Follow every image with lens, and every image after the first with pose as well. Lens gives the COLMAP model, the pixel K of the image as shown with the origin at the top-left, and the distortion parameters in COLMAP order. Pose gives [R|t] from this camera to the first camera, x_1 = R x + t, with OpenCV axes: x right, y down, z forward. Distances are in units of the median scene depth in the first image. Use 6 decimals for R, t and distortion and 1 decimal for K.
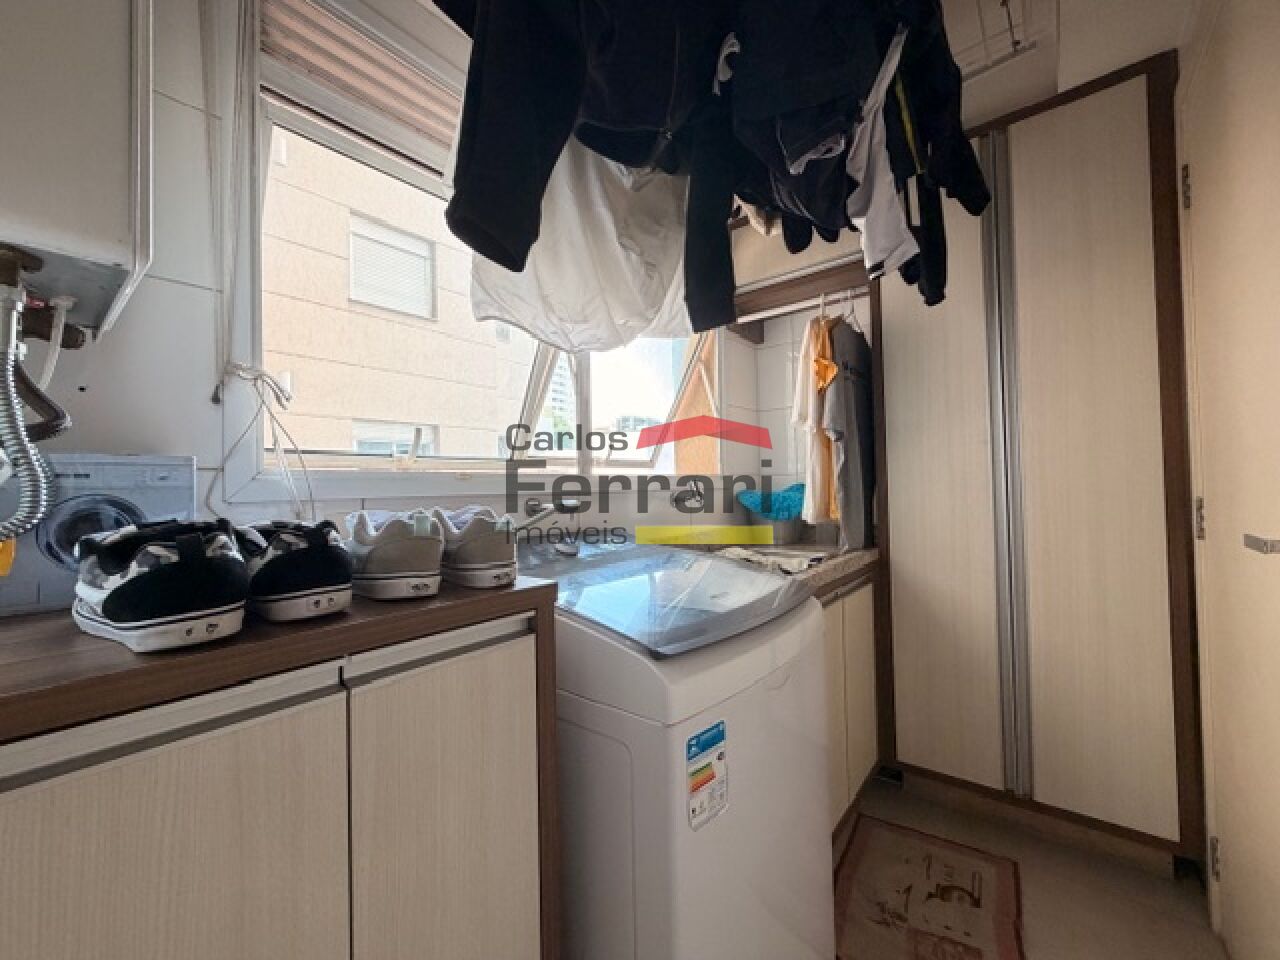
lens RADIAL K [[508.6, 0, 640.0], [0, 508.6, 480.0], [0, 0, 1]] dist [-0.000116, 0.000468]
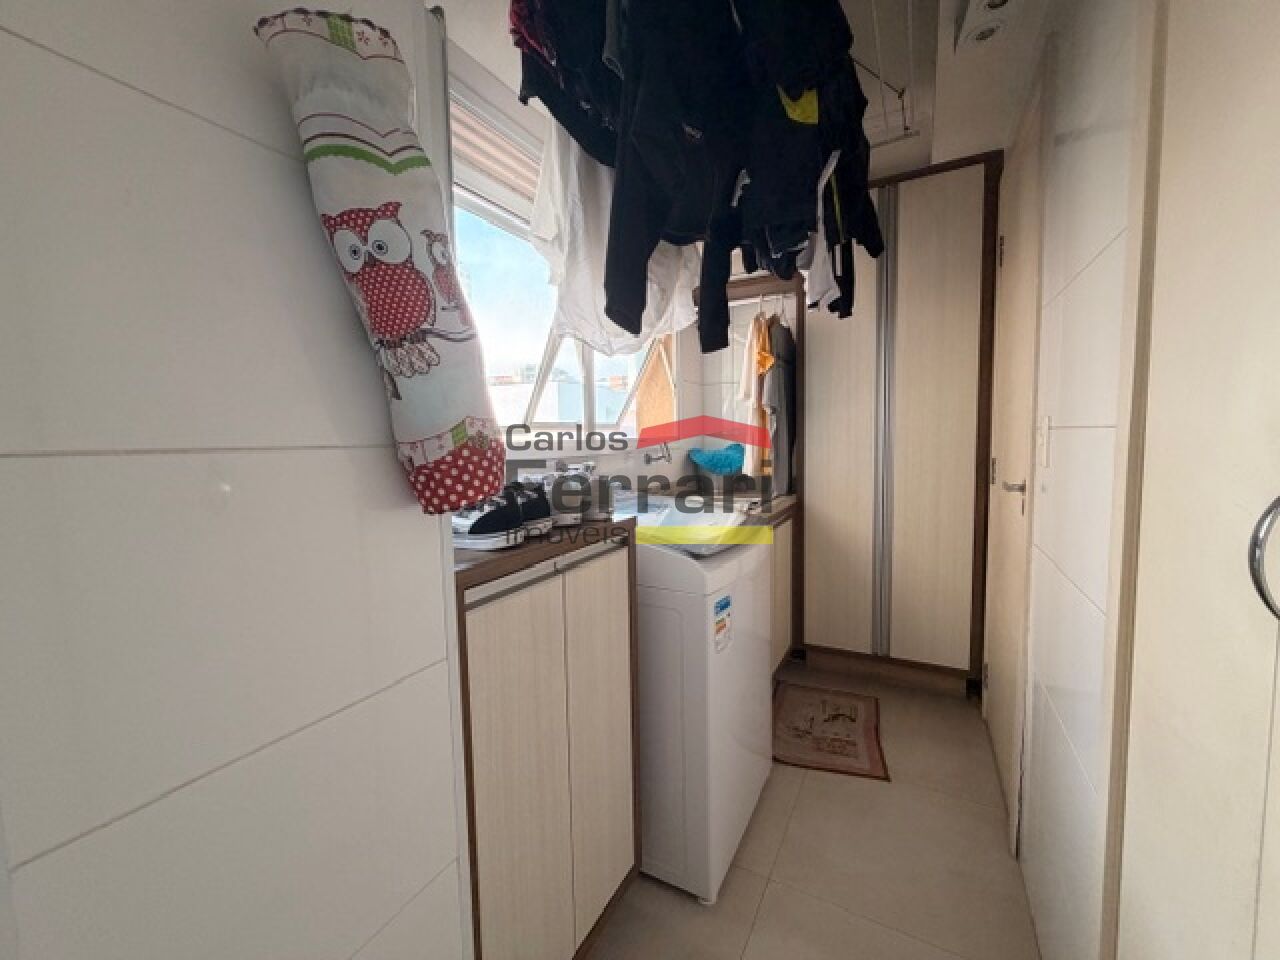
lens RADIAL K [[514.9, 0, 640.0], [0, 514.9, 480.0], [0, 0, 1]] dist [0.001312, -0.000006]
pose [[0.982297, -0.013230, 0.186861, -0.260055], [-0.004735, 0.995431, 0.095365, -0.041435], [-0.187269, -0.094562, 0.977747, -0.342278]]
